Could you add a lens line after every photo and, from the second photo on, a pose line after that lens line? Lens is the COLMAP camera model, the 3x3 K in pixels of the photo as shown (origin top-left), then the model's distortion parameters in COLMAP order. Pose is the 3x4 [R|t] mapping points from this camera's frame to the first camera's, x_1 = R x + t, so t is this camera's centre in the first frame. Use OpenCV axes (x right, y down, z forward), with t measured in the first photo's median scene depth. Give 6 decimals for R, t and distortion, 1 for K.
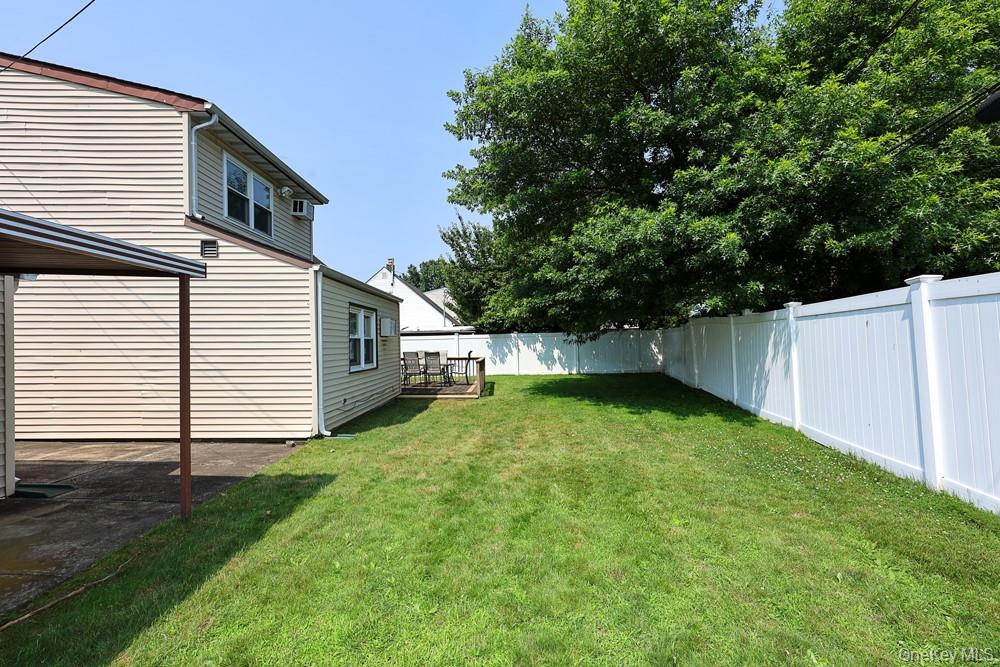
lens RADIAL K [[435.9, 0, 500.0], [0, 435.9, 333.5], [0, 0, 1]] dist [-0.002328, -0.000333]
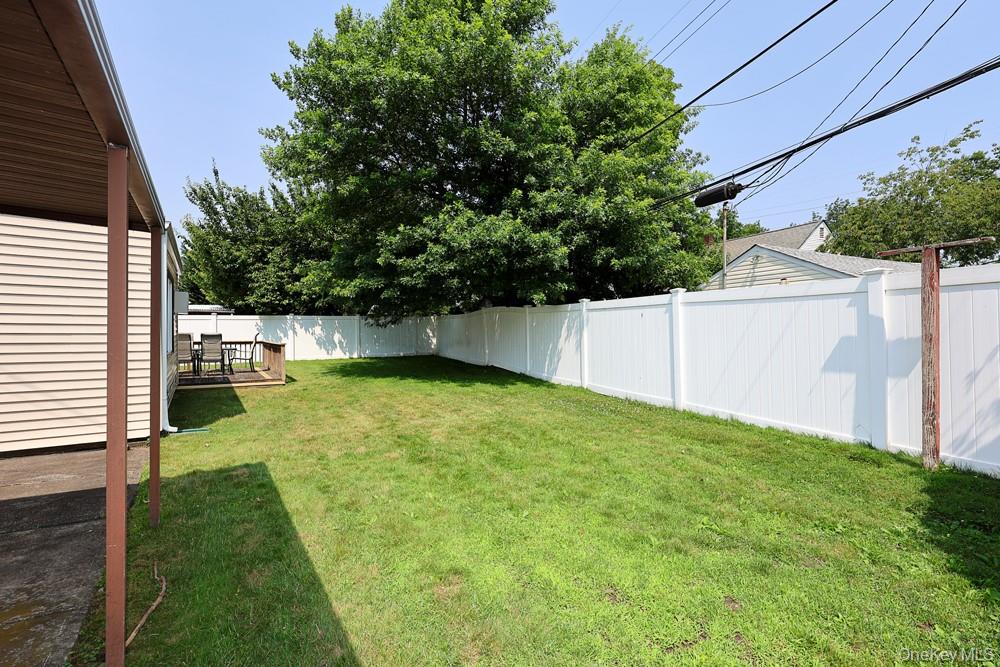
lens RADIAL K [[439.9, 0, 500.0], [0, 439.9, 333.5], [0, 0, 1]] dist [0.000400, 0.000073]
pose [[0.820077, 0.007138, 0.572209, -0.329190], [-0.024877, 0.999422, 0.023186, 0.012784], [-0.571712, -0.033249, 0.819780, -0.022940]]
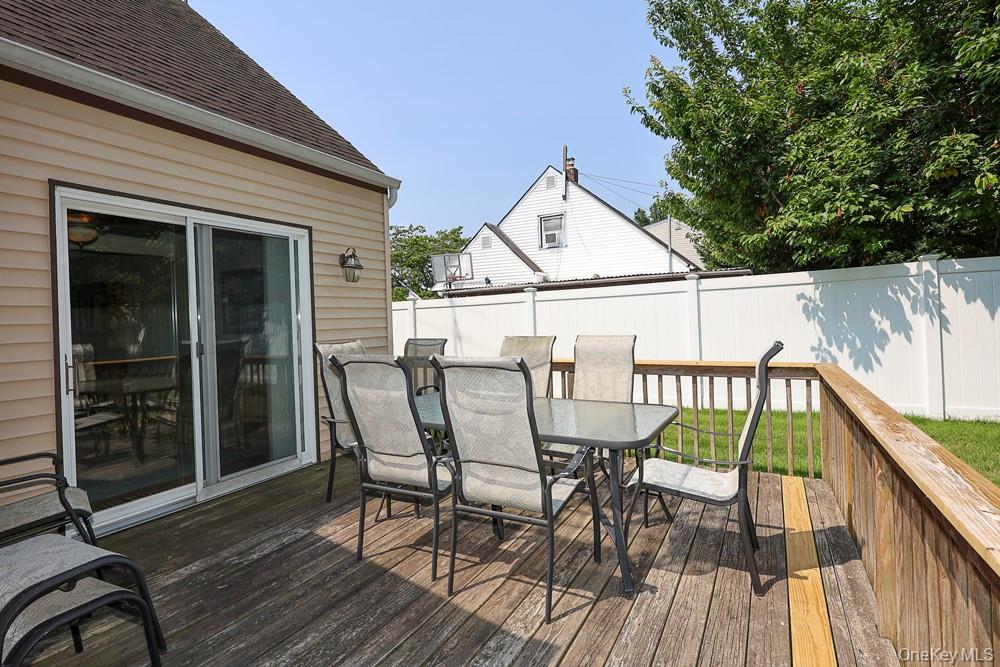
lens RADIAL K [[439.9, 0, 500.0], [0, 439.9, 333.5], [0, 0, 1]] dist [0.000400, 0.000073]
pose [[0.858545, 0.009226, -0.512656, -0.126963], [0.027728, 0.997540, 0.064387, 0.047151], [0.511989, -0.069494, 0.856177, 1.547925]]
